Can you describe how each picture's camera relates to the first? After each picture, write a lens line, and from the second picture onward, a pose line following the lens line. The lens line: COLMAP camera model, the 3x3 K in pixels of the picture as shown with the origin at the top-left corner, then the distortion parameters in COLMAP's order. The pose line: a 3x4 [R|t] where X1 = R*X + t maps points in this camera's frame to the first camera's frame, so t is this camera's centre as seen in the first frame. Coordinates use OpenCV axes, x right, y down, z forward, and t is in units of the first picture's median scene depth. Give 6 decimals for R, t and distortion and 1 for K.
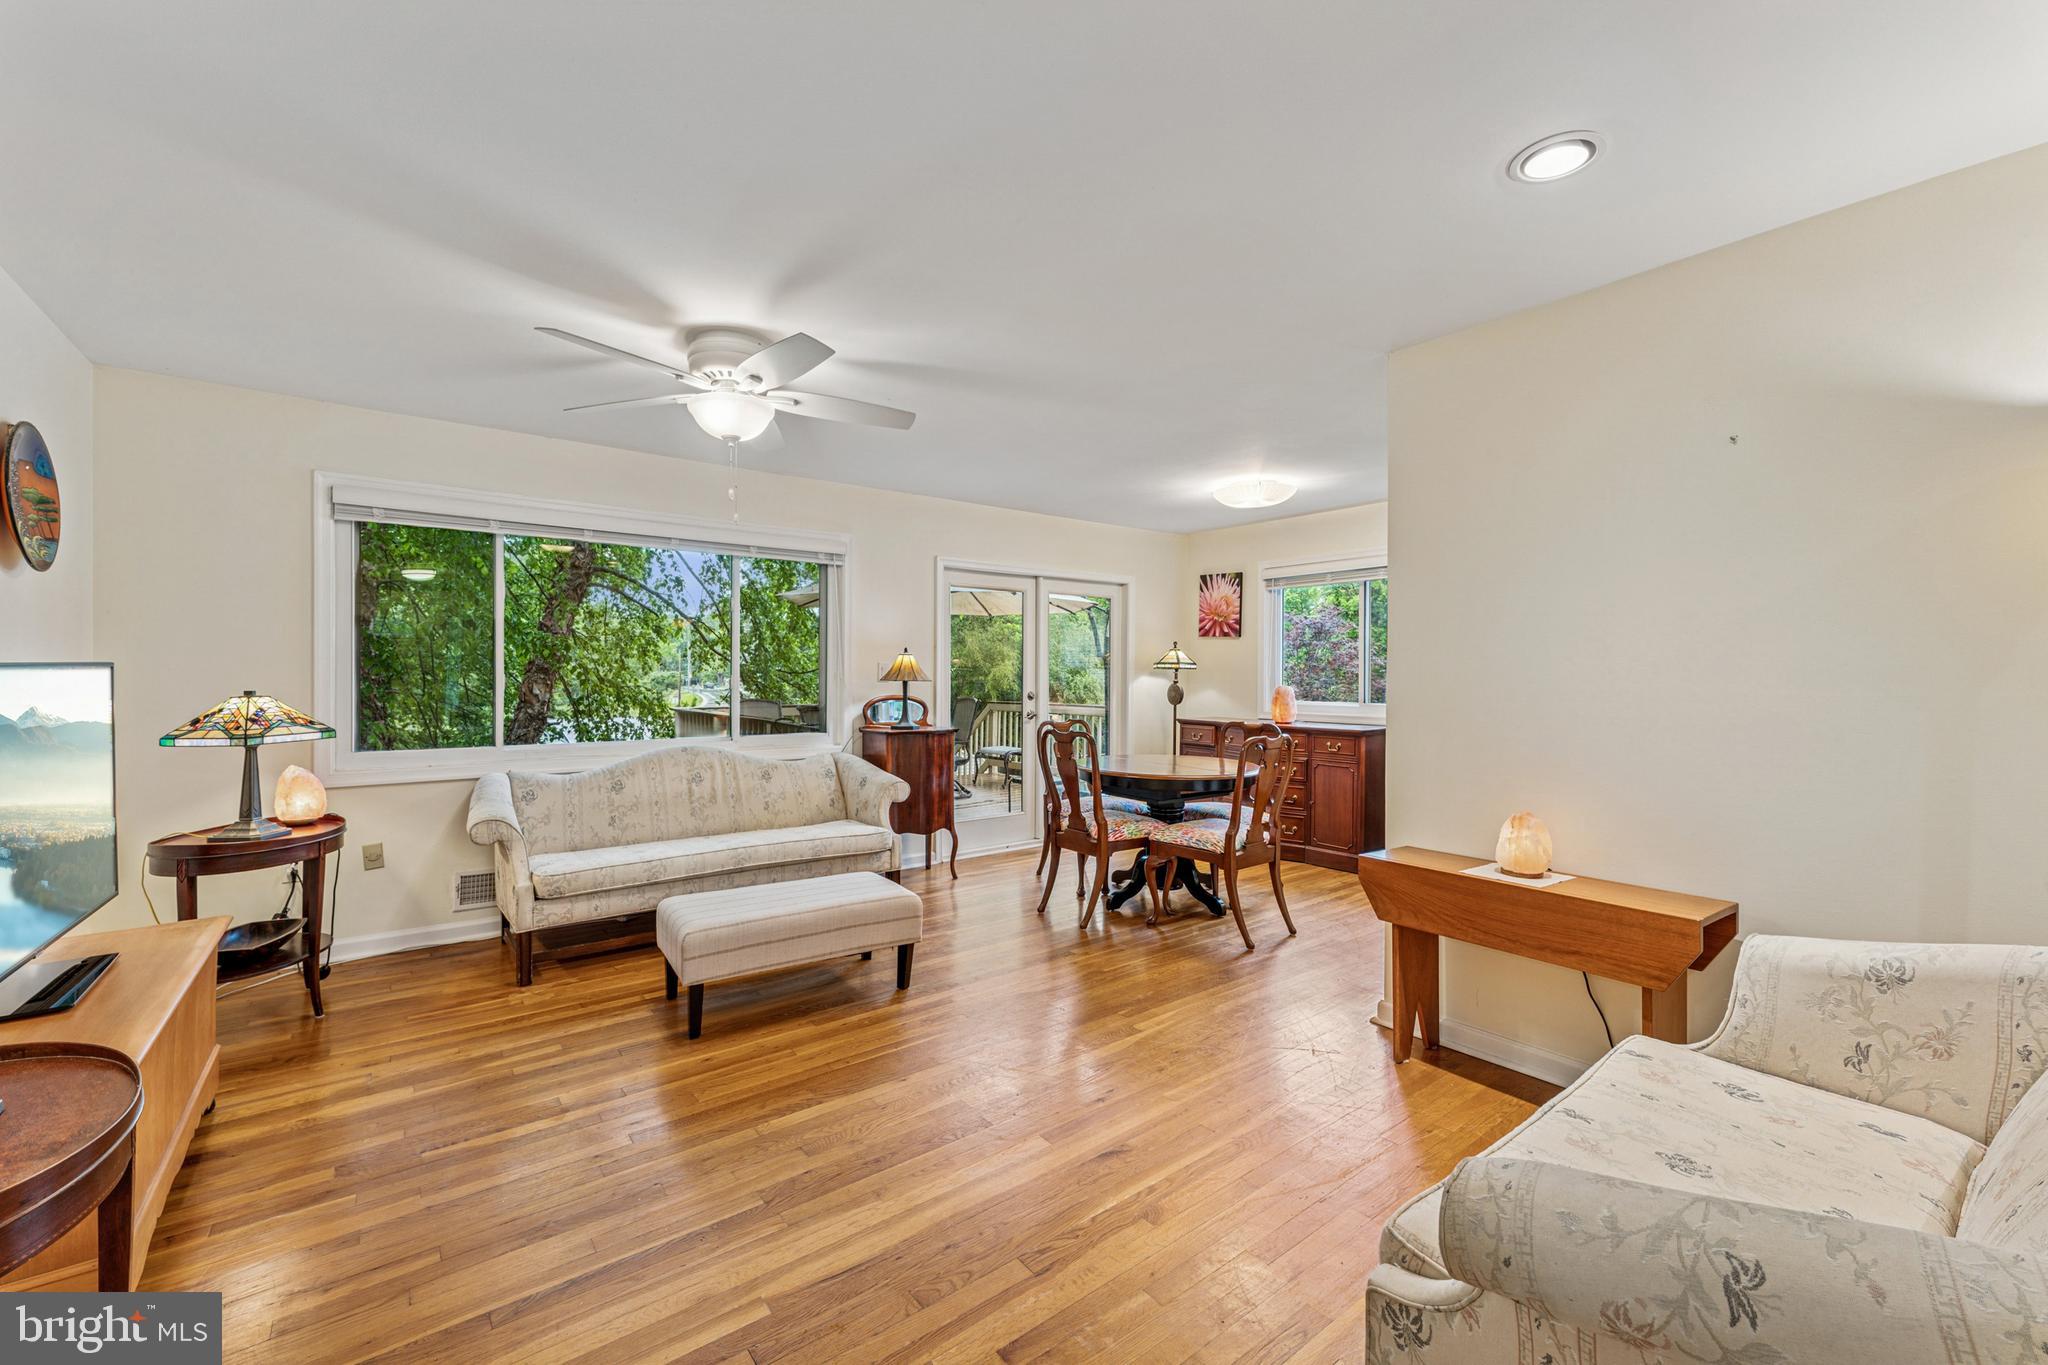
lens RADIAL K [[826.0, 0, 1019.7], [0, 826.0, 672.0], [0, 0, 1]] dist [0.000366, 0.000124]
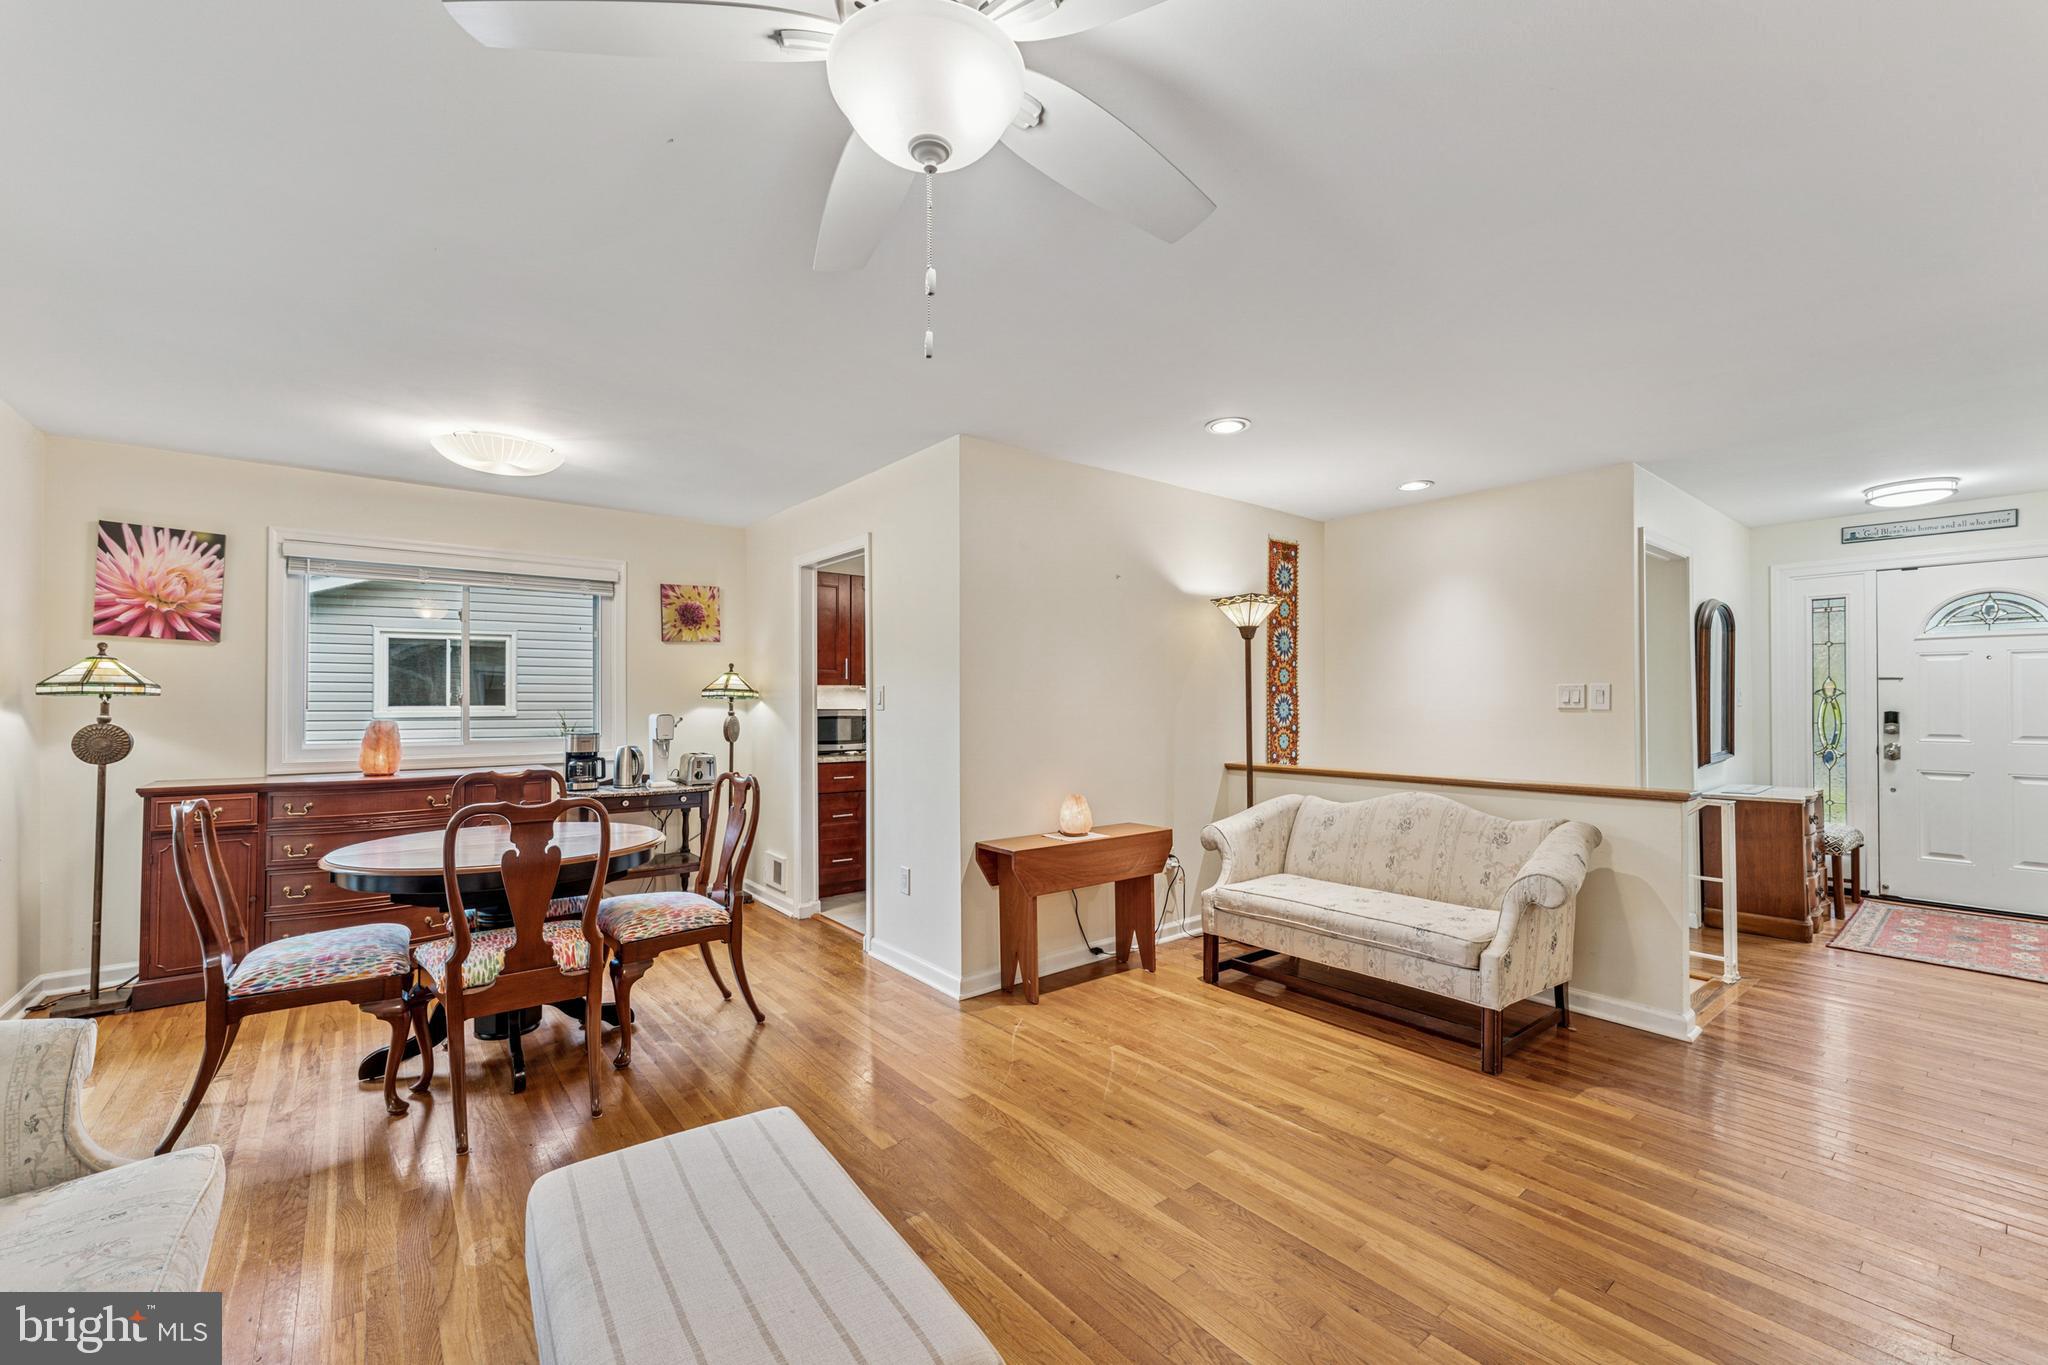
lens RADIAL K [[826.0, 0, 1024.4], [0, 826.0, 691.4], [0, 0, 1]] dist [0.000366, 0.000124]
pose [[-0.024301, 0.008926, 0.999665, -0.503952], [-0.000939, 0.999959, -0.008952, -0.002587], [-0.999704, -0.001156, -0.024291, 0.630431]]
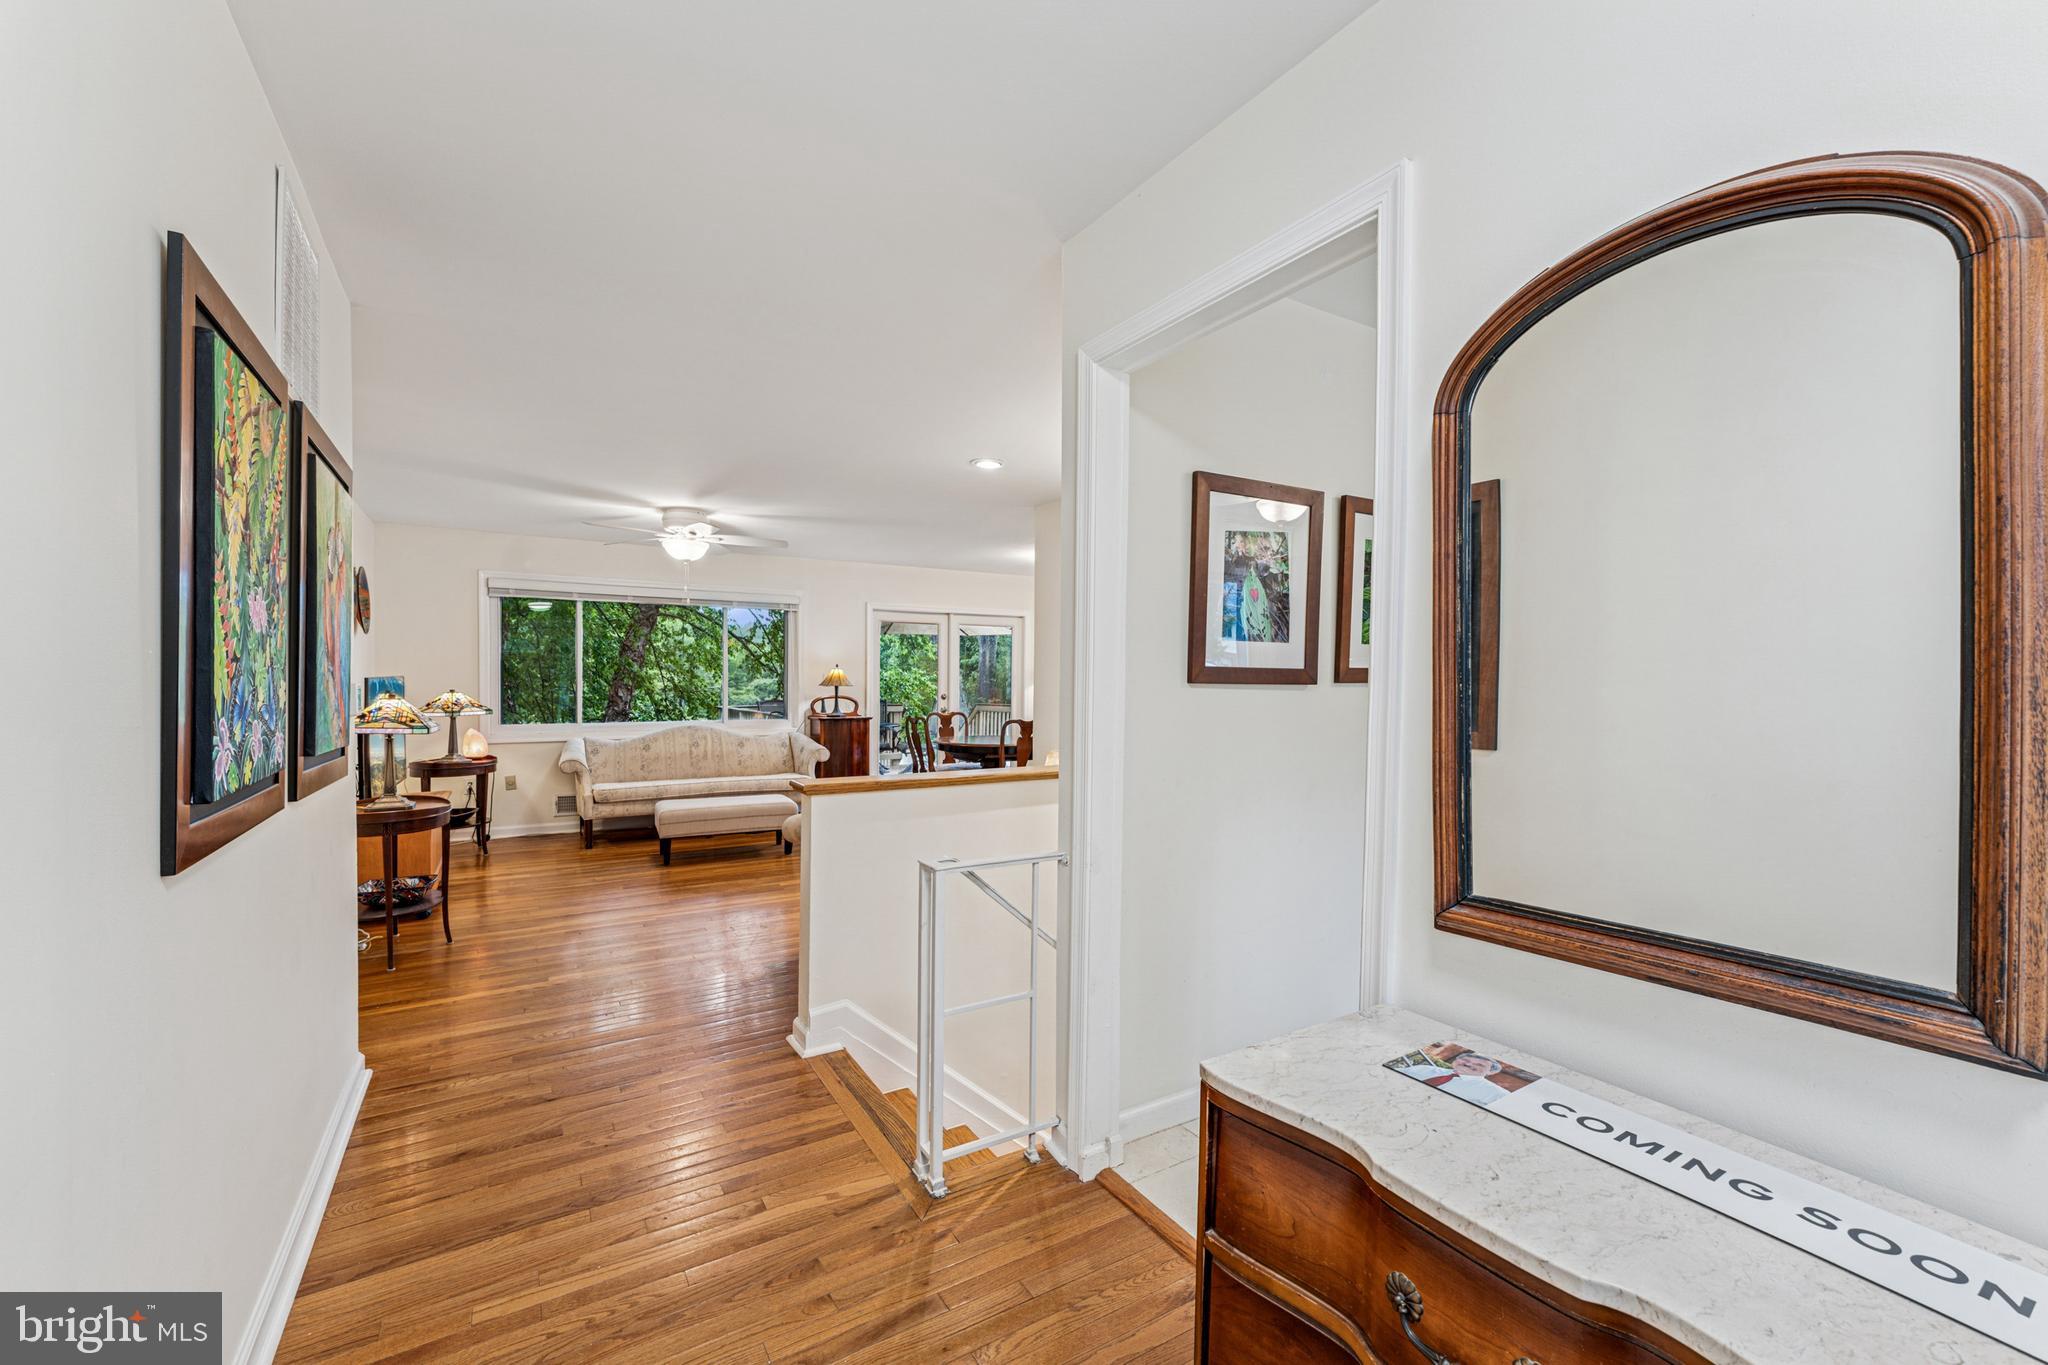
lens RADIAL K [[826.0, 0, 1061.6], [0, 826.0, 686.9], [0, 0, 1]] dist [0.000366, 0.000124]
pose [[0.997543, 0.000378, -0.070055, 0.498844], [0.000278, 0.999956, 0.009352, -0.001735], [0.070055, -0.009348, 0.997499, -0.654110]]
